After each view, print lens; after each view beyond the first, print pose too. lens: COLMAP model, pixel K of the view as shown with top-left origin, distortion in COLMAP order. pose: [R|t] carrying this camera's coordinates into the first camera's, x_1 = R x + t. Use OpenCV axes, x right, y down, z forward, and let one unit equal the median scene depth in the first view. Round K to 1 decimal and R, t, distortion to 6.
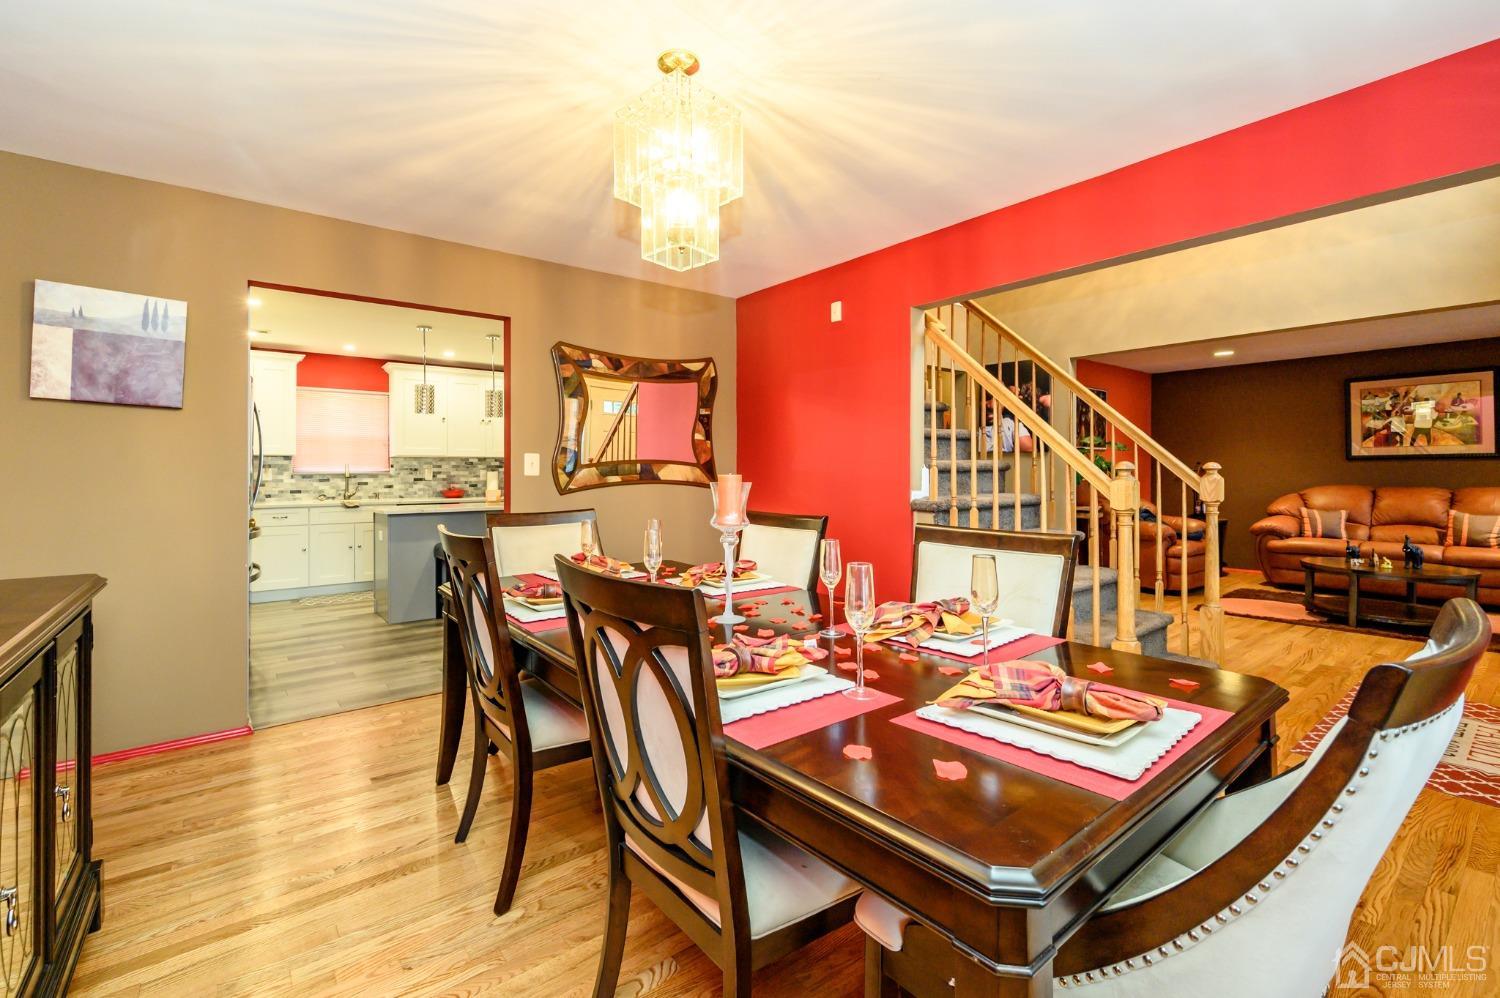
lens RADIAL K [[645.0, 0, 721.0], [0, 645.0, 467.0], [0, 0, 1]] dist [0.001830, 0.000425]
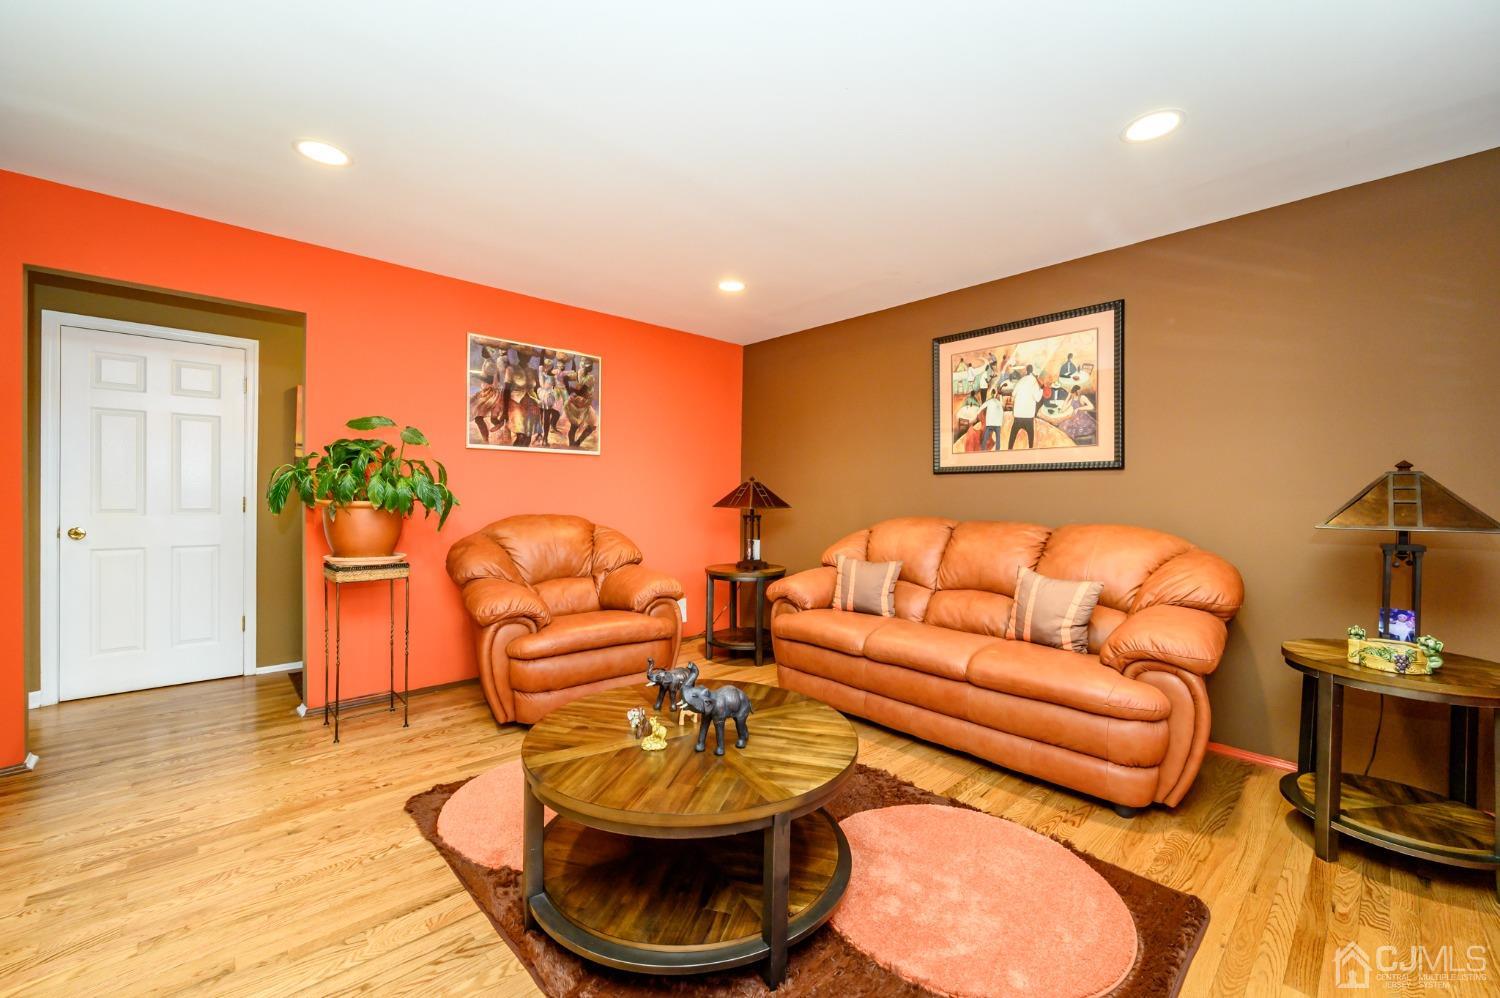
lens RADIAL K [[594.5, 0, 754.3], [0, 594.5, 501.1], [0, 0, 1]] dist [-0.000006, 0.001214]
pose [[0.995503, 0.011519, 0.094029, 0.794111], [-0.013061, 0.999790, 0.015808, 0.007282], [-0.093827, -0.016965, 0.995444, 0.497165]]
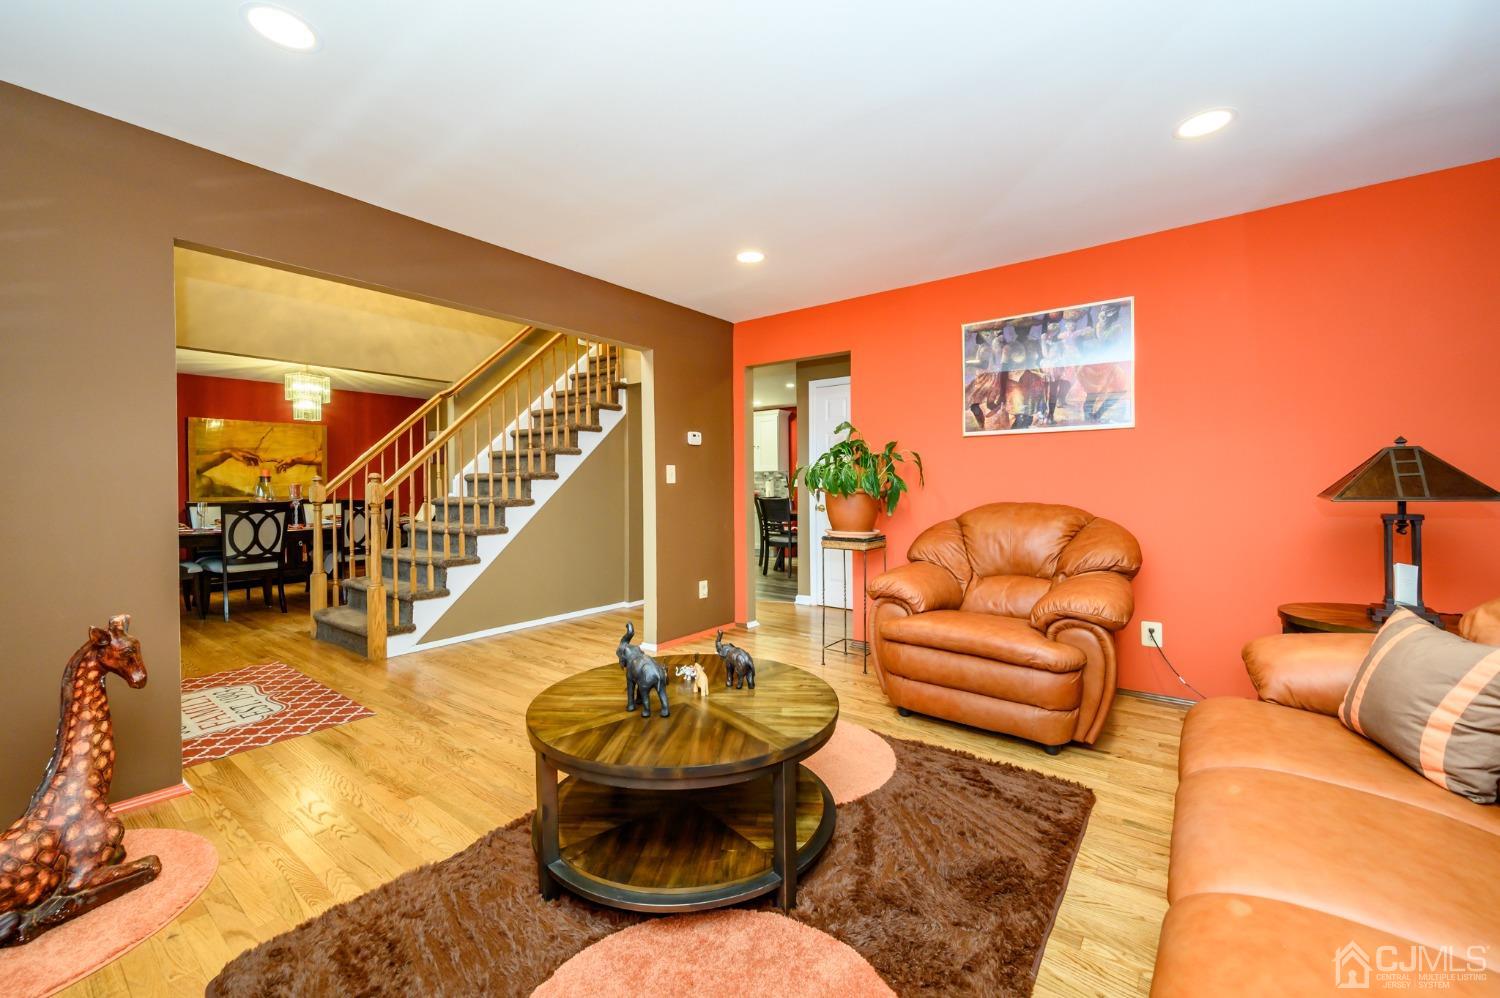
lens RADIAL K [[594.5, 0, 736.8], [0, 594.5, 491.2], [0, 0, 1]] dist [-0.000006, 0.001214]
pose [[0.251633, 0.008498, -0.967785, 1.075247], [0.006391, 0.999925, 0.010442, 0.014972], [0.967802, -0.008813, 0.251560, 0.720671]]
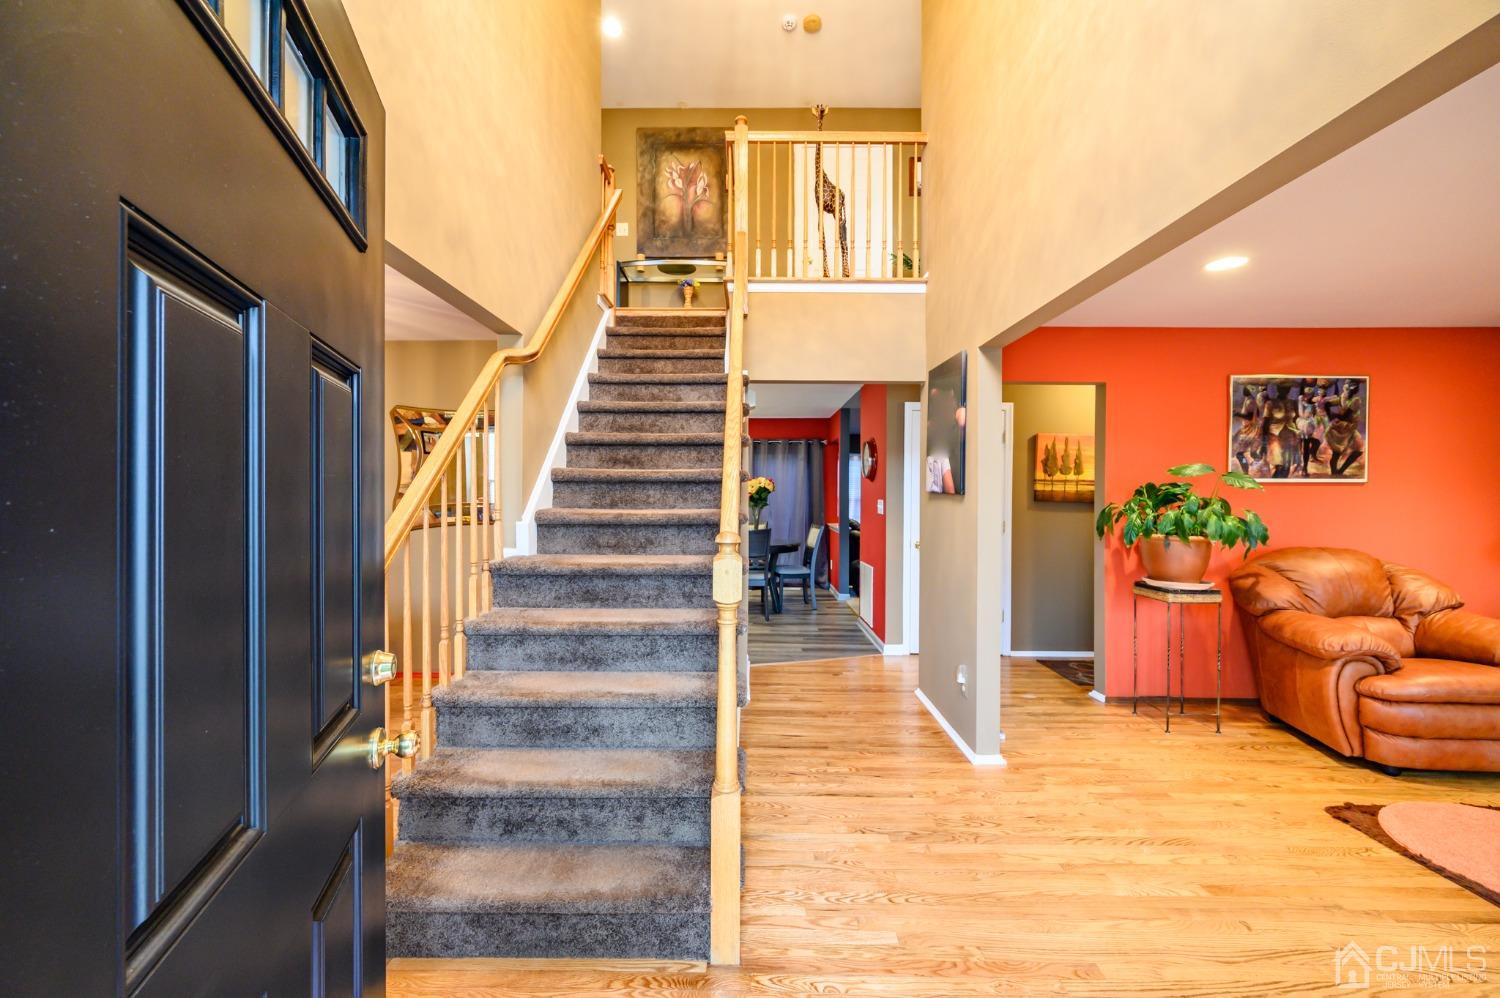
lens RADIAL K [[594.5, 0, 752.9], [0, 594.5, 494.1], [0, 0, 1]] dist [-0.000006, 0.001214]
pose [[0.788287, 0.007830, -0.615257, 0.570352], [-0.002244, 0.999949, 0.009851, -0.023180], [0.615303, -0.006385, 0.788265, 0.311759]]
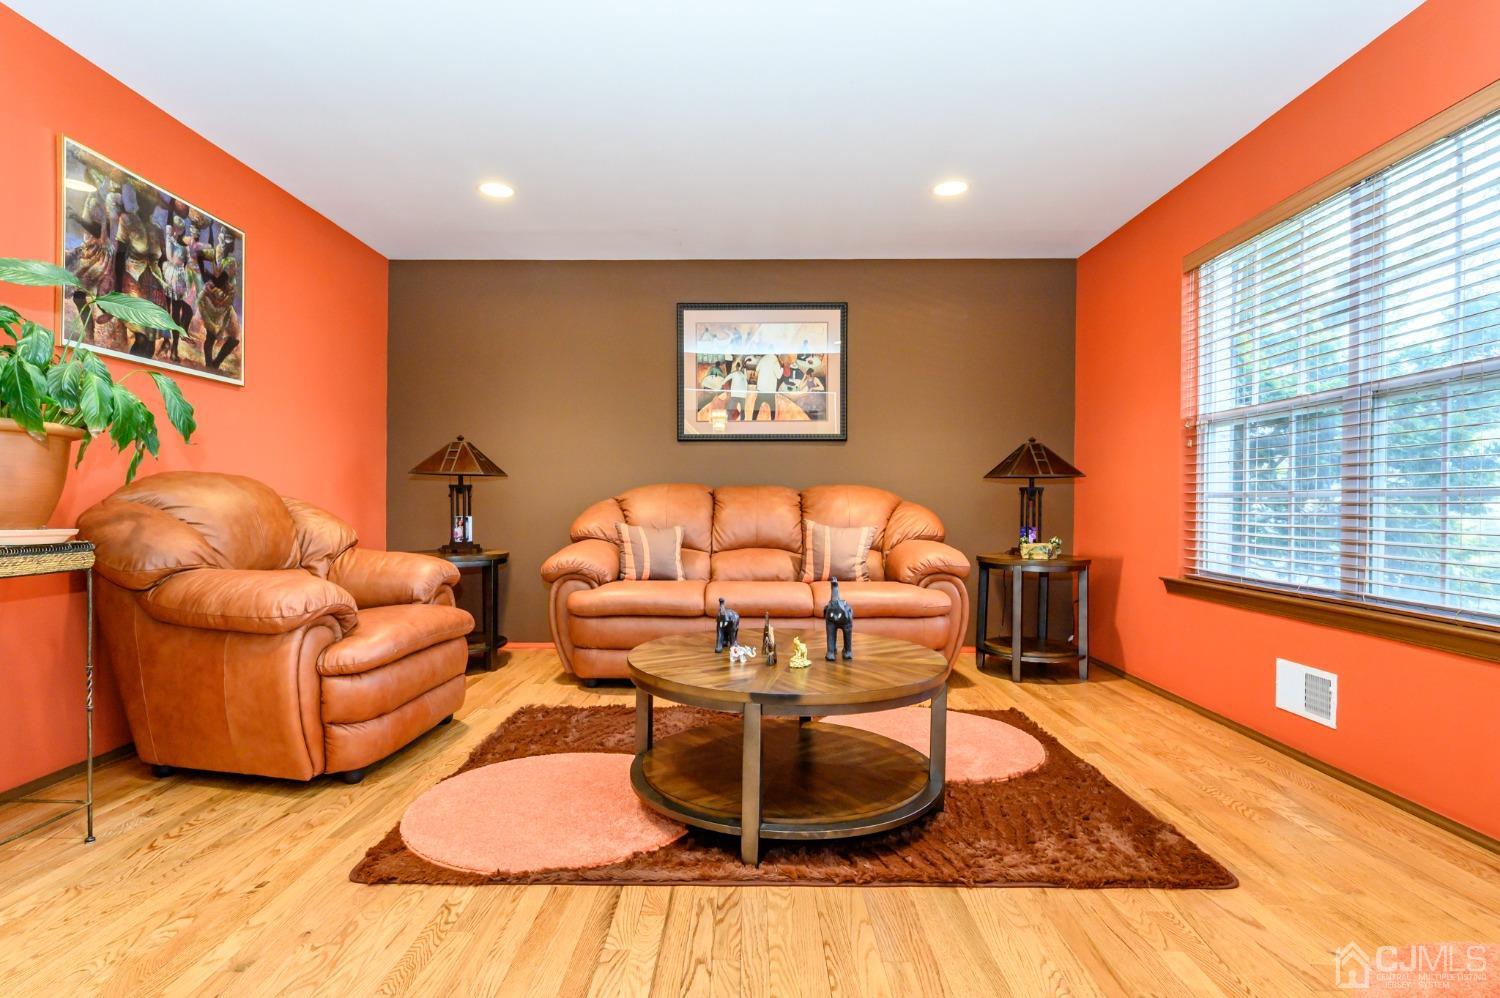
lens RADIAL K [[739.1, 0, 725.4], [0, 739.1, 512.4], [0, 0, 1]] dist [0.000582, -0.002119]
pose [[0.630535, -0.003851, 0.776151, 0.501080], [-0.012390, 0.999810, 0.015026, 0.044846], [-0.776062, -0.019091, 0.630368, 0.573631]]
